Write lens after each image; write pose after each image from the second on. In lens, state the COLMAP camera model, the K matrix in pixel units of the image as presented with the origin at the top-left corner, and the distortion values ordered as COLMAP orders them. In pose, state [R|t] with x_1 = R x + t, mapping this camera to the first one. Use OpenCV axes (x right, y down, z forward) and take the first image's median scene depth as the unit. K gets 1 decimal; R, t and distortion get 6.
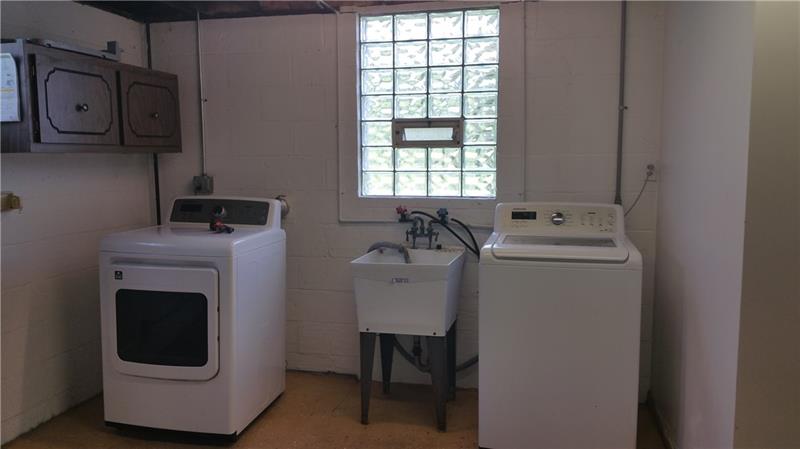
lens RADIAL K [[644.5, 0, 399.0], [0, 644.5, 228.8], [0, 0, 1]] dist [0.031252, -0.004693]
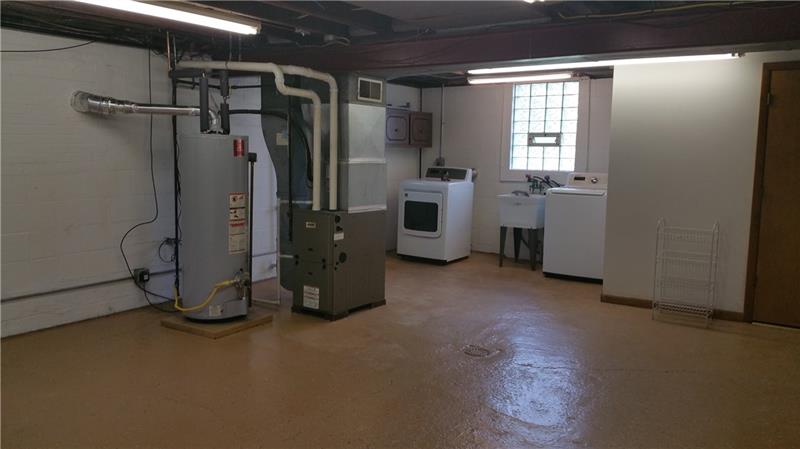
lens RADIAL K [[644.5, 0, 399.0], [0, 644.5, 228.8], [0, 0, 1]] dist [0.031252, -0.004693]
pose [[0.930447, 0.059961, -0.361488, 0.390738], [-0.055597, 0.998200, 0.022470, 0.122182], [0.362185, -0.000810, 0.932106, -1.149568]]
